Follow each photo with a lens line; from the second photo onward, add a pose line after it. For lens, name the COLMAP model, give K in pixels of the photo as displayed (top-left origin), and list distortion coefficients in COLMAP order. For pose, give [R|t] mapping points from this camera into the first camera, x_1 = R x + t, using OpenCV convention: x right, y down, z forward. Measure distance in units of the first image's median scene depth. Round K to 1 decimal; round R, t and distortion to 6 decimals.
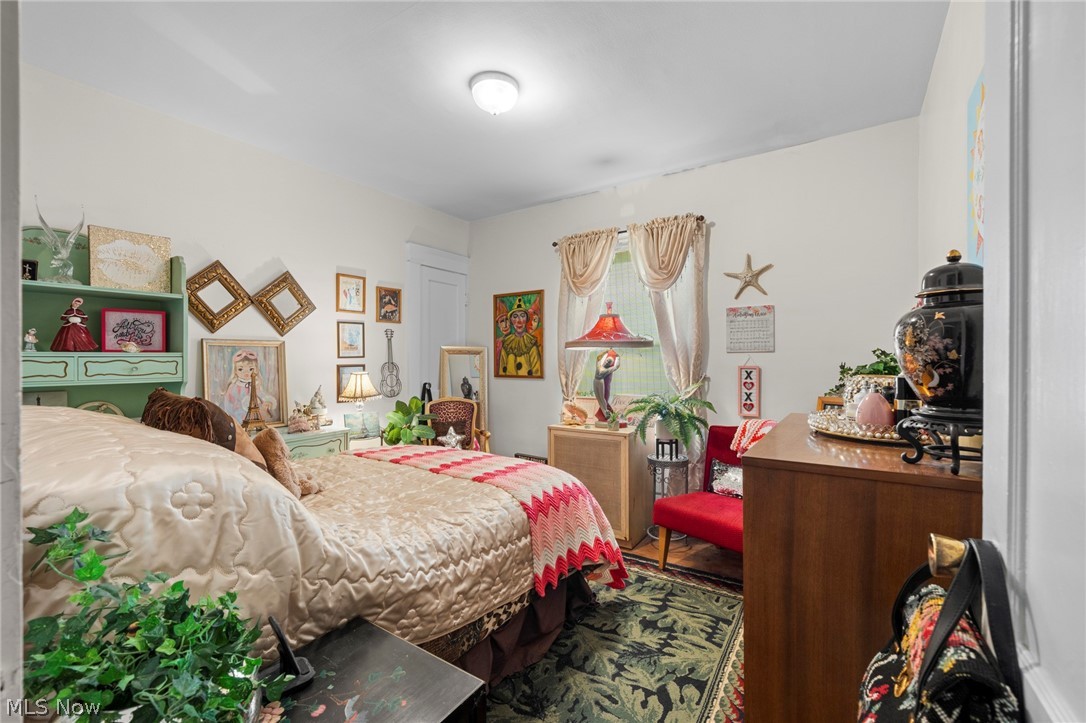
lens RADIAL K [[429.7, 0, 543.0], [0, 429.7, 361.5], [0, 0, 1]] dist [-0.000520, 0.000043]
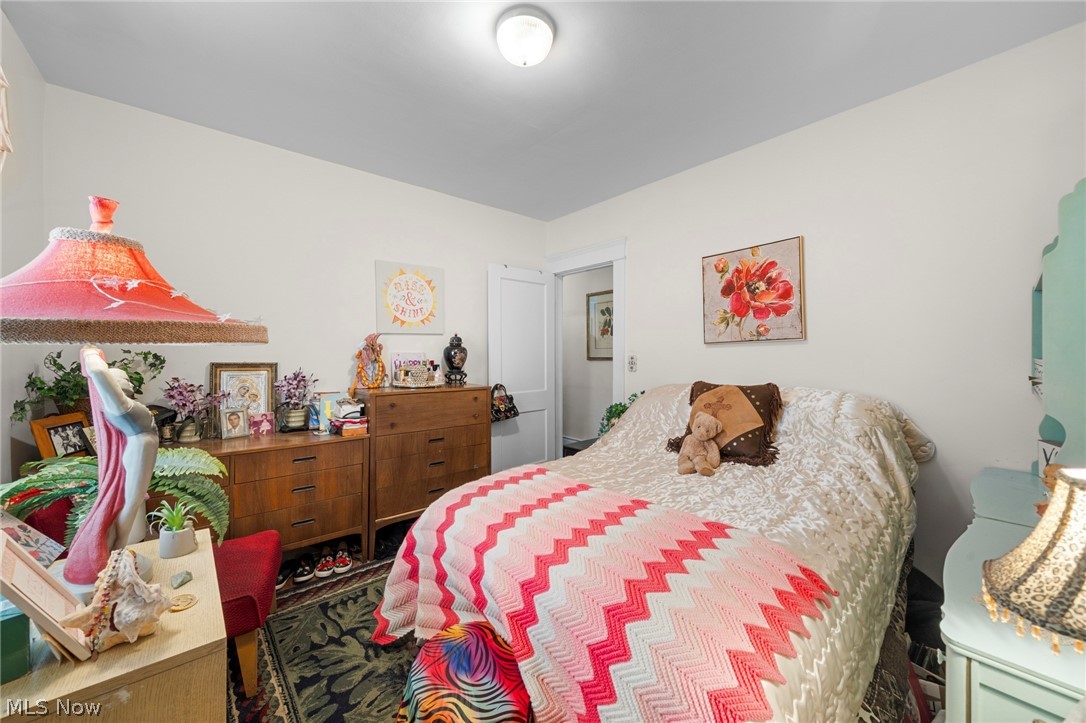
lens RADIAL K [[410.3, 0, 543.0], [0, 410.3, 361.5], [0, 0, 1]] dist [-0.000003, -0.000001]
pose [[-0.967090, -0.000113, 0.254434, -0.343206], [0.004013, 0.999869, 0.015698, -0.024551], [-0.254403, 0.016202, -0.966963, 1.703363]]
